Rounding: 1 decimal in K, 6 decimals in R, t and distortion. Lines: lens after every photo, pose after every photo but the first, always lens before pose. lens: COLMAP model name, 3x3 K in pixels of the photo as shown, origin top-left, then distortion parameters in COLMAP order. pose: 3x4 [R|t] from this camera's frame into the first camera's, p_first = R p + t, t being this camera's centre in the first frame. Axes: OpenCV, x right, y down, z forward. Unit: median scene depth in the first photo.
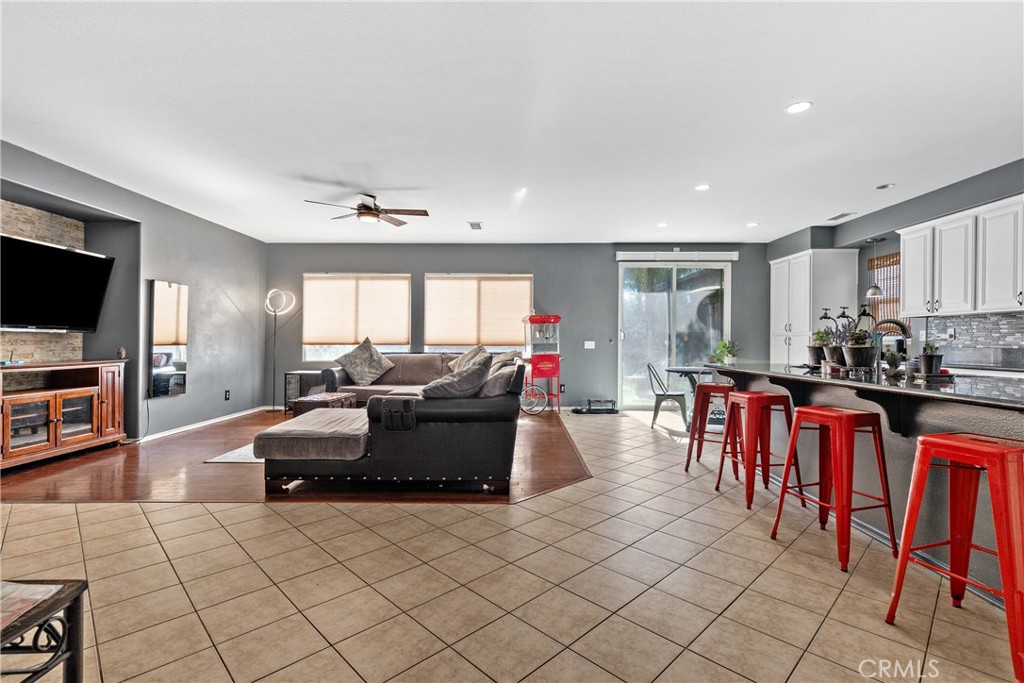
lens RADIAL K [[474.1, 0, 515.7], [0, 474.1, 328.0], [0, 0, 1]] dist [0.004514, 0.000465]
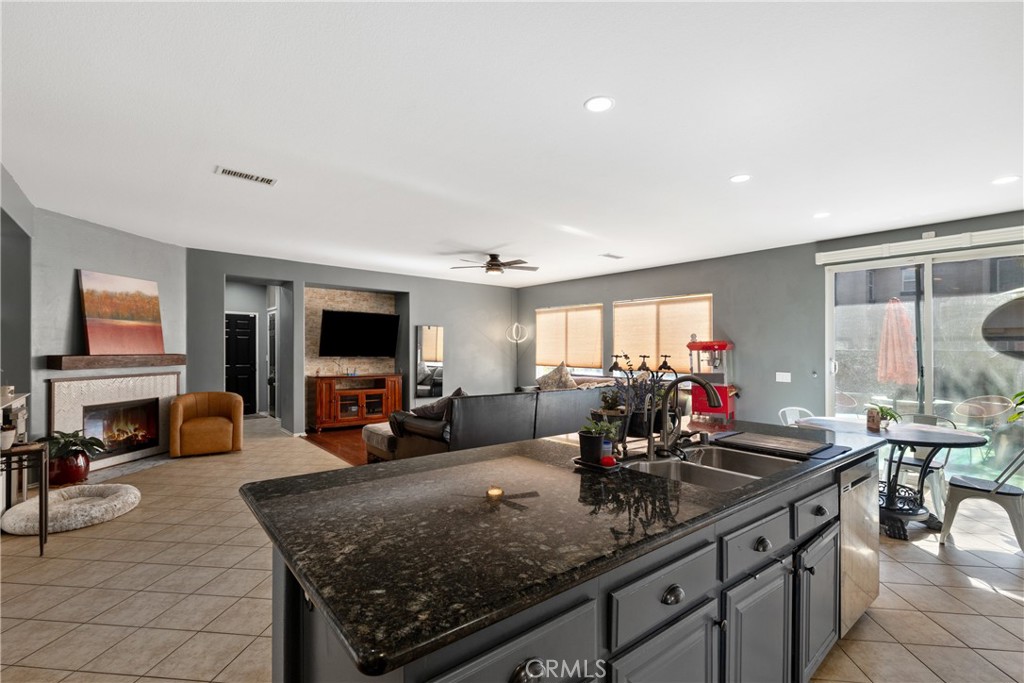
lens RADIAL K [[462.8, 0, 510.9], [0, 462.8, 342.6], [0, 0, 1]] dist [0.002005, 0.000423]
pose [[0.631823, -0.007572, -0.775076, 0.532509], [0.013446, 0.999909, 0.001193, -0.032361], [0.774996, -0.011176, 0.631867, 0.192836]]
